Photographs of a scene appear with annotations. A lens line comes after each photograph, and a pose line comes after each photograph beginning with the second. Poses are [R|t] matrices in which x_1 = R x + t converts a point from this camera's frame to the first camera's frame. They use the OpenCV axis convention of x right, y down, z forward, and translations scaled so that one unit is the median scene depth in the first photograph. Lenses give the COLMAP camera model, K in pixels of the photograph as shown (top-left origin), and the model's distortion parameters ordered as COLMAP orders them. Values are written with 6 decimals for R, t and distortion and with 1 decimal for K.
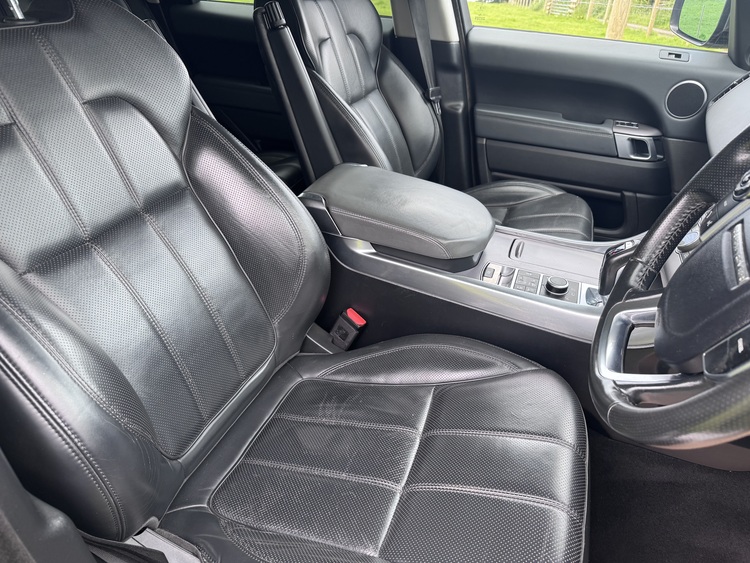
lens RADIAL K [[519.7, 0, 375.0], [0, 519.7, 281.5], [0, 0, 1]] dist [-0.013705, 0.000369]
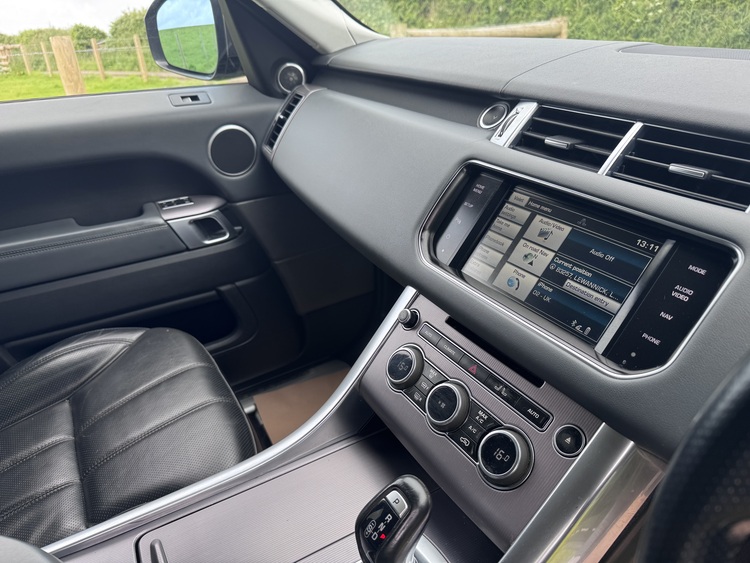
lens RADIAL K [[519.7, 0, 375.0], [0, 519.7, 281.5], [0, 0, 1]] dist [-0.013705, 0.000369]
pose [[0.606795, -0.421867, 0.673668, 0.138886], [0.468224, 0.874588, 0.125942, -0.175859], [-0.642313, 0.239007, 0.728224, 0.352665]]
